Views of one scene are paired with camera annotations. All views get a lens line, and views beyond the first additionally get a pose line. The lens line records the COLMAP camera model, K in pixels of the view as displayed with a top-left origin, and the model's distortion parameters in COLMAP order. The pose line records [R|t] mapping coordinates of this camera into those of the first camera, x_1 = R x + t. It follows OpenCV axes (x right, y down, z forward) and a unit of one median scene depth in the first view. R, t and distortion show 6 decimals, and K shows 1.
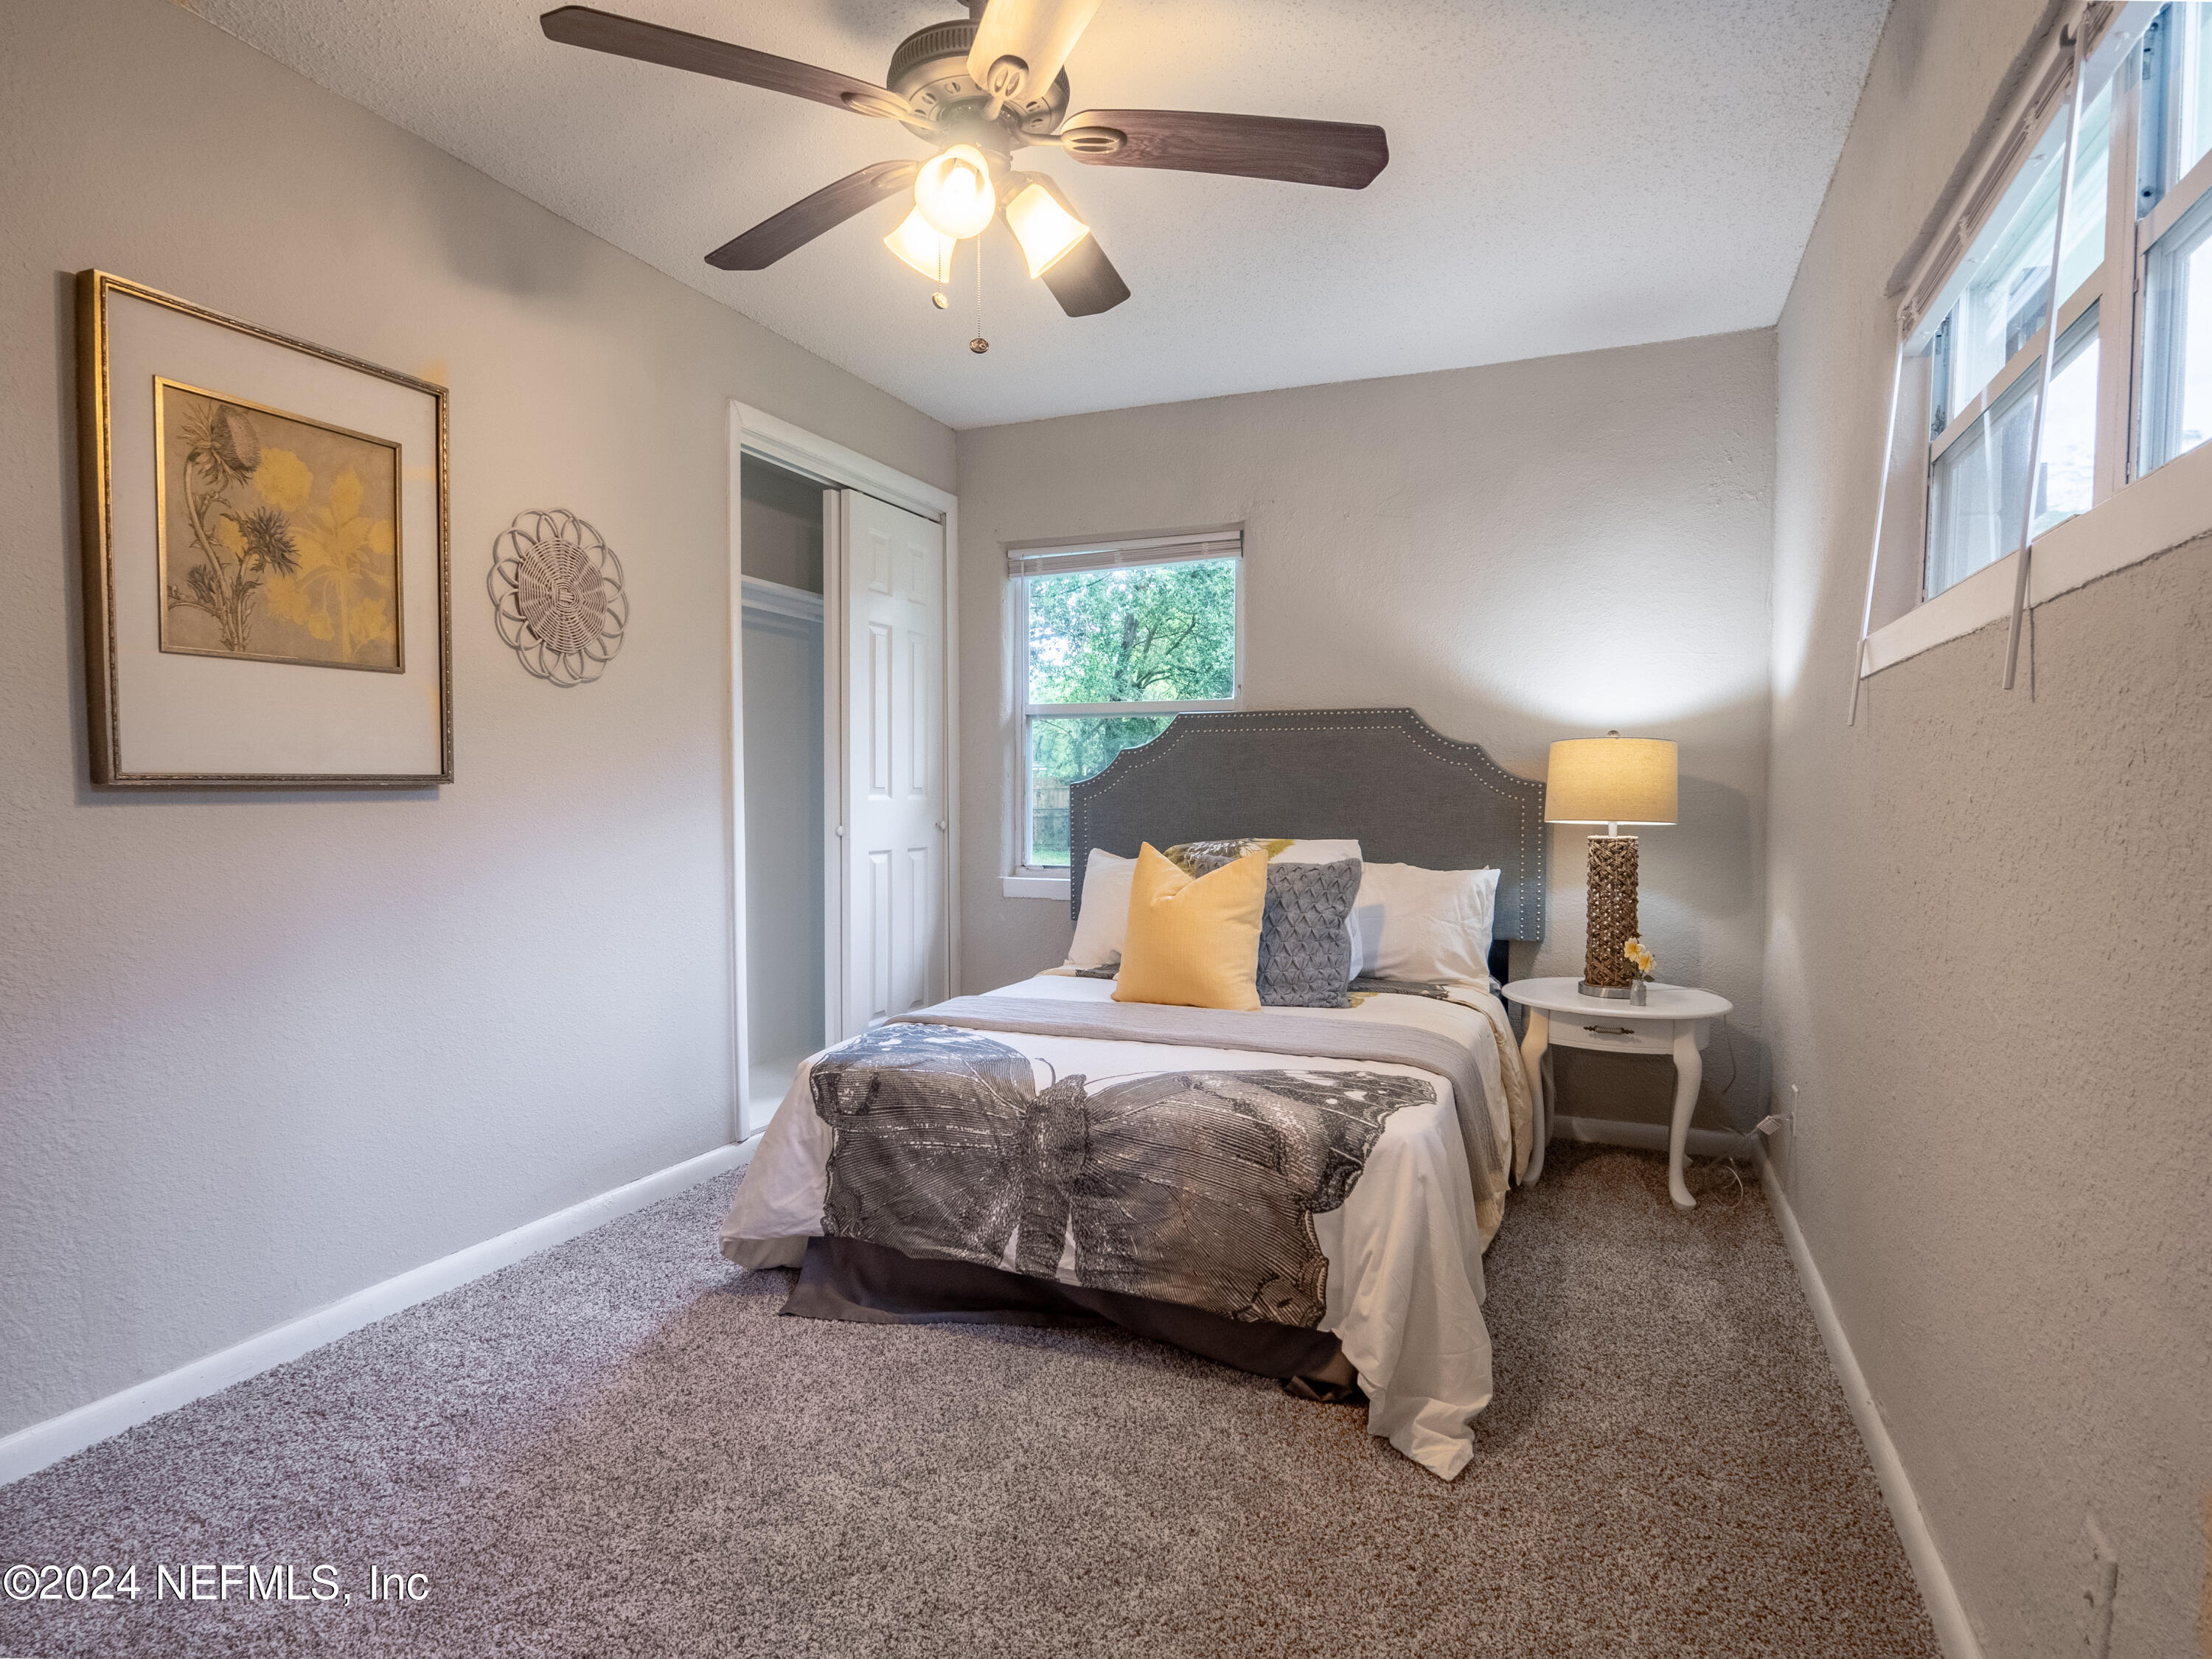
lens RADIAL K [[1207.1, 0, 1091.3], [0, 1207.1, 838.6], [0, 0, 1]] dist [-0.002152, 0.000249]
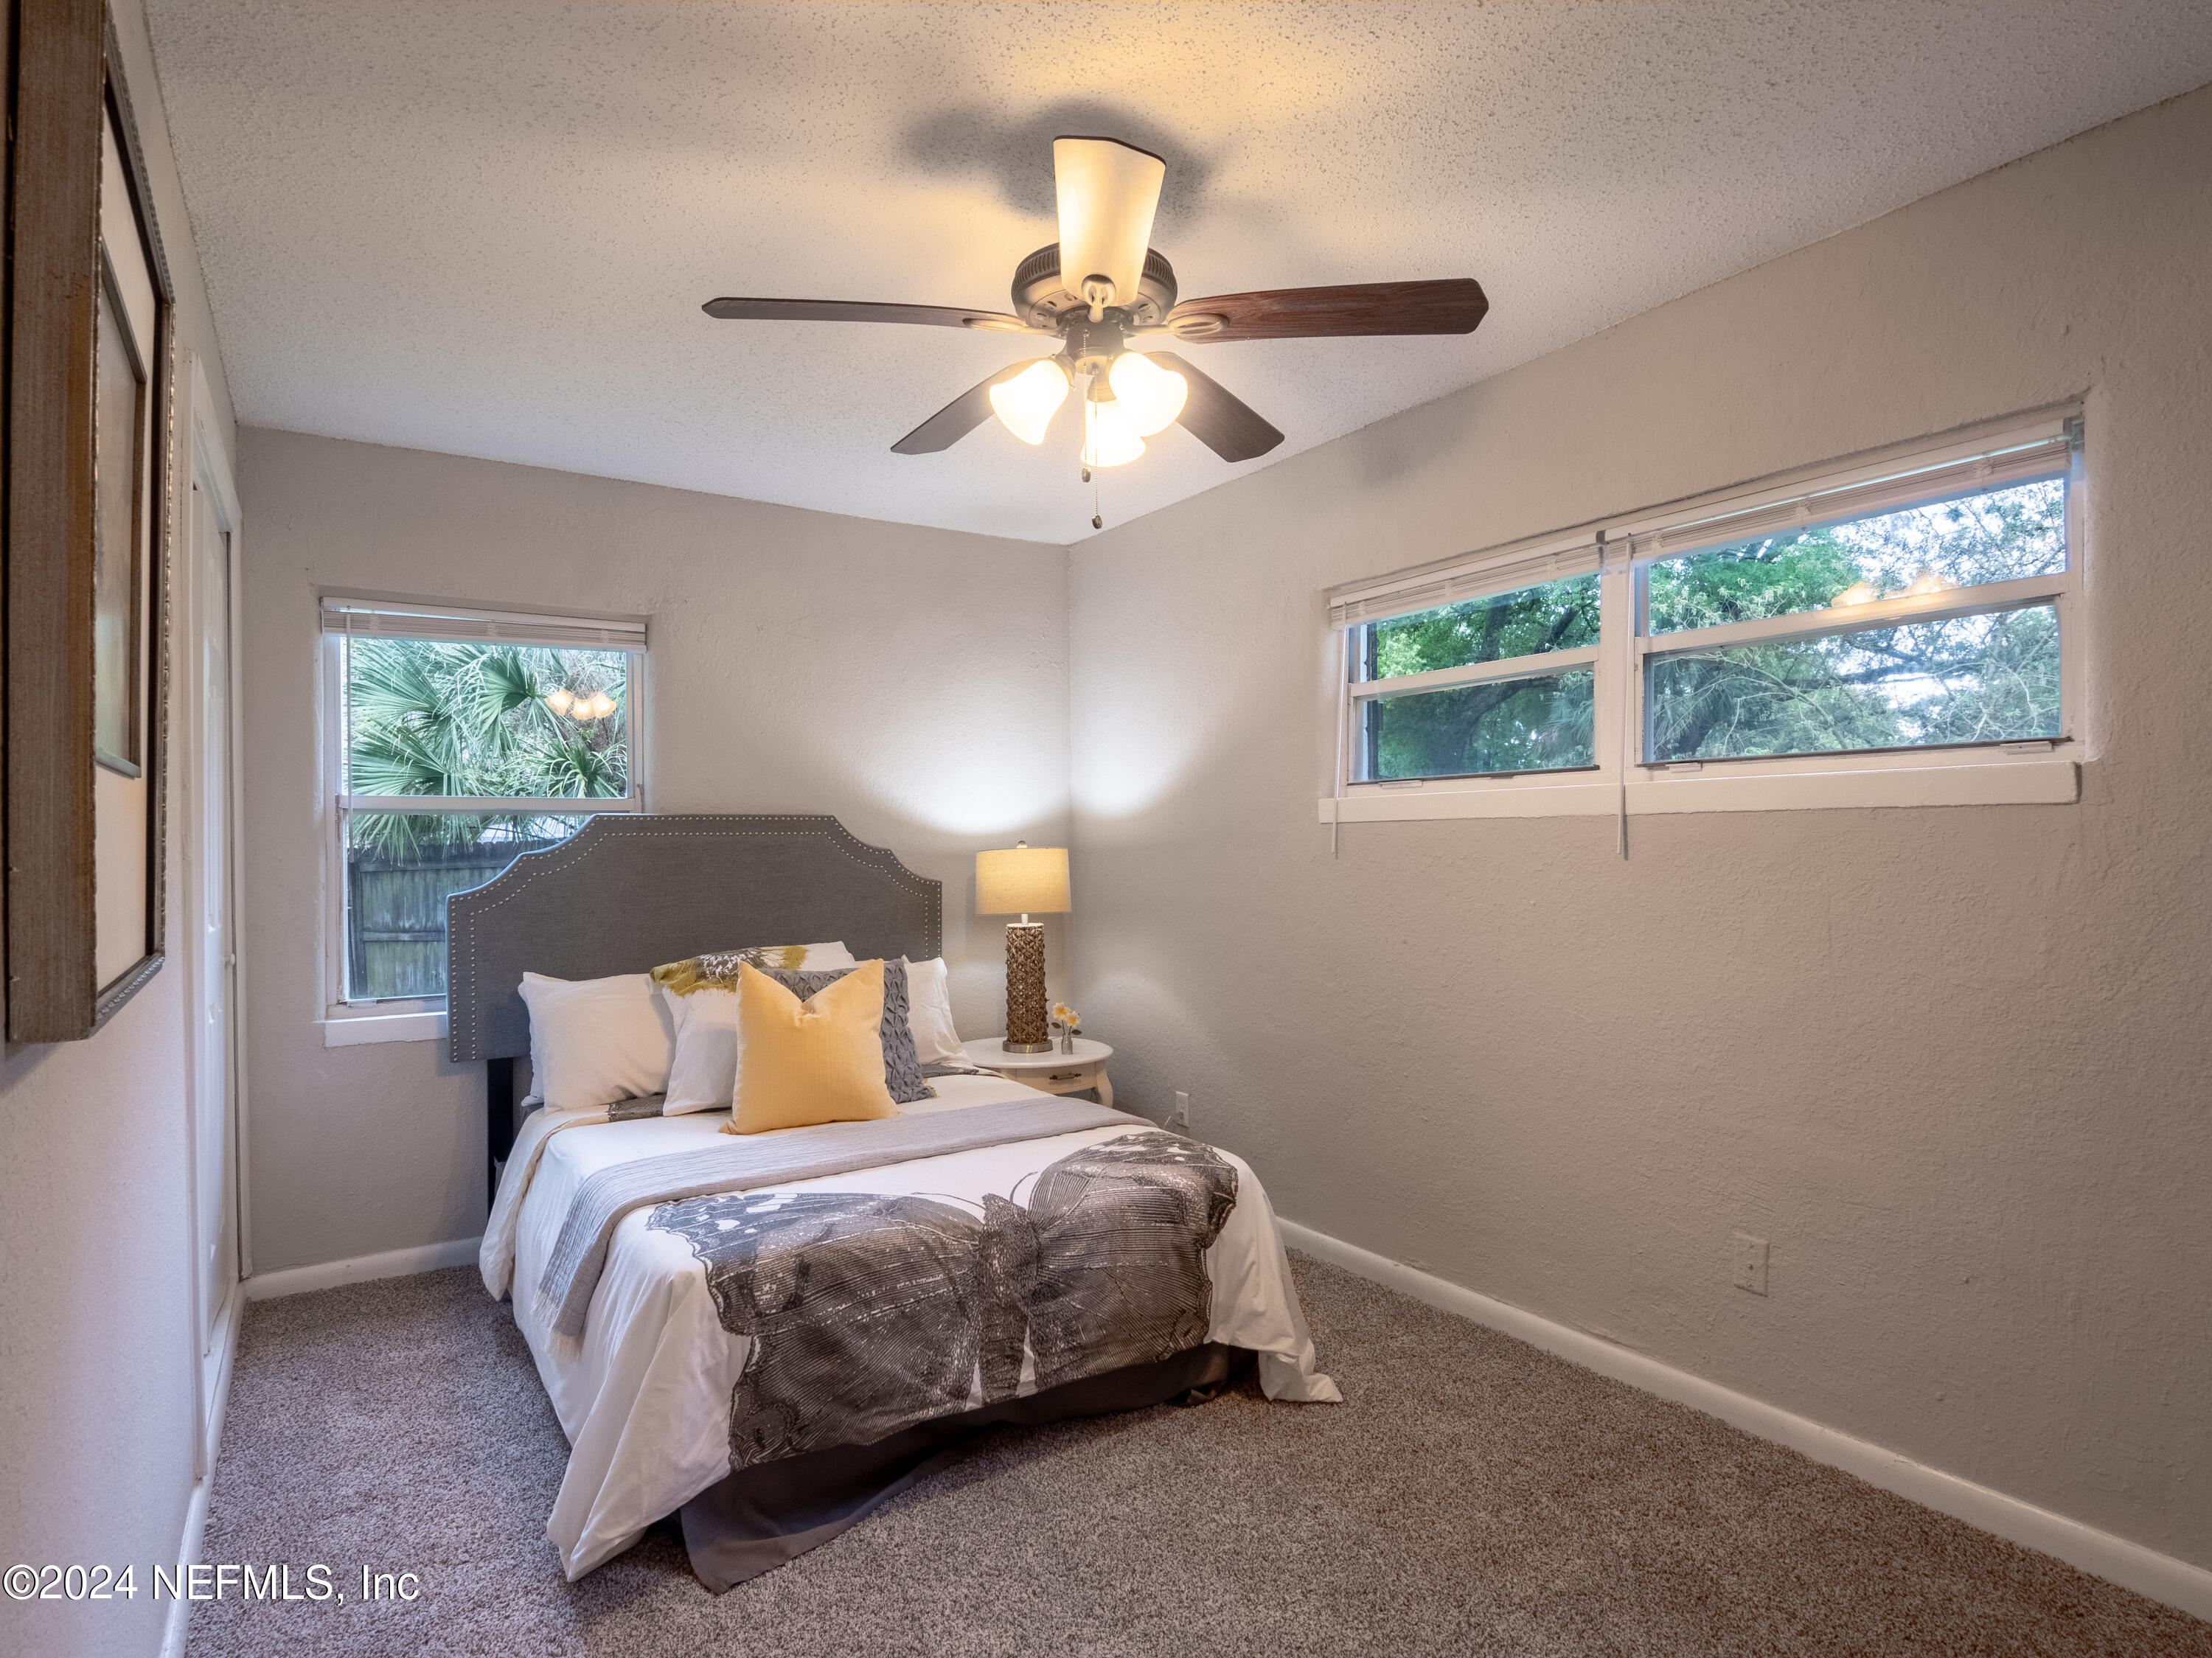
lens RADIAL K [[1207.0, 0, 1091.3], [0, 1207.0, 838.1], [0, 0, 1]] dist [-0.002152, 0.000249]
pose [[0.567645, -0.005709, 0.823254, -0.822885], [0.049751, 0.998386, -0.027381, -0.078111], [-0.821769, 0.056500, 0.567013, 0.329908]]
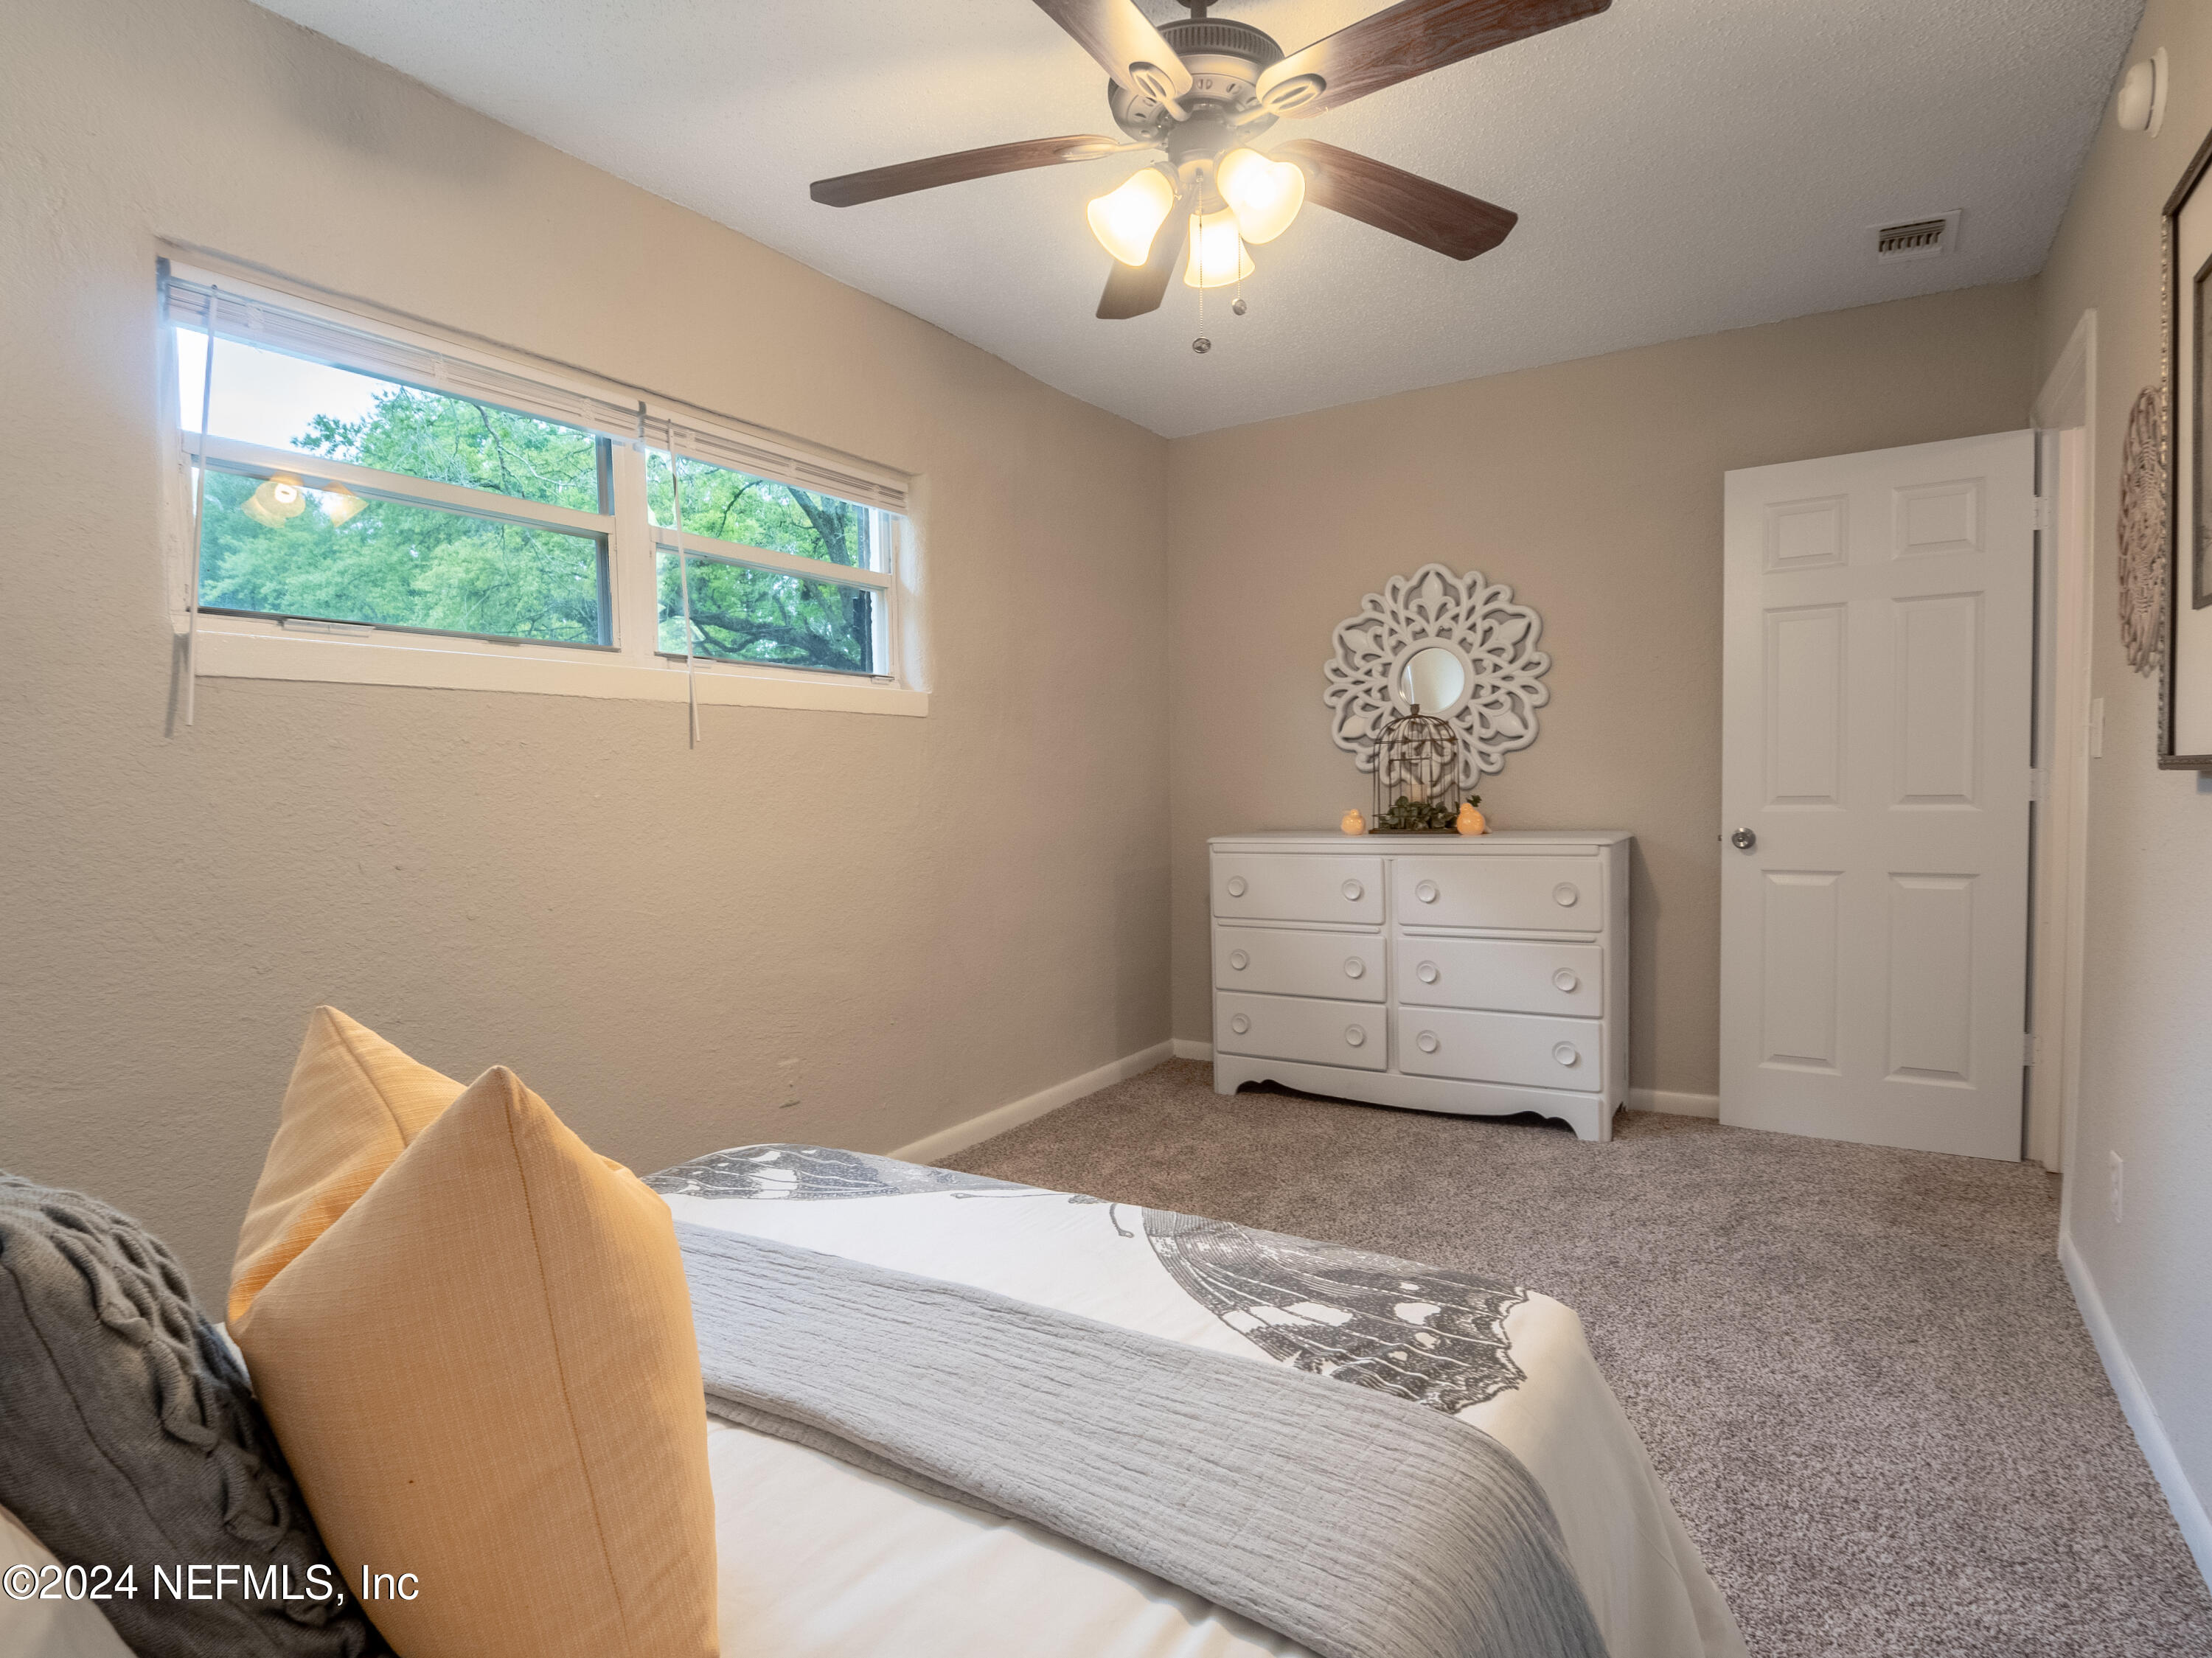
lens RADIAL K [[1207.0, 0, 1091.3], [0, 1207.0, 838.1], [0, 0, 1]] dist [-0.002152, 0.000249]
pose [[-0.989295, 0.007248, 0.145749, -0.120441], [0.020958, 0.995468, 0.092756, -0.077308], [-0.144416, 0.094818, -0.984964, 1.693038]]
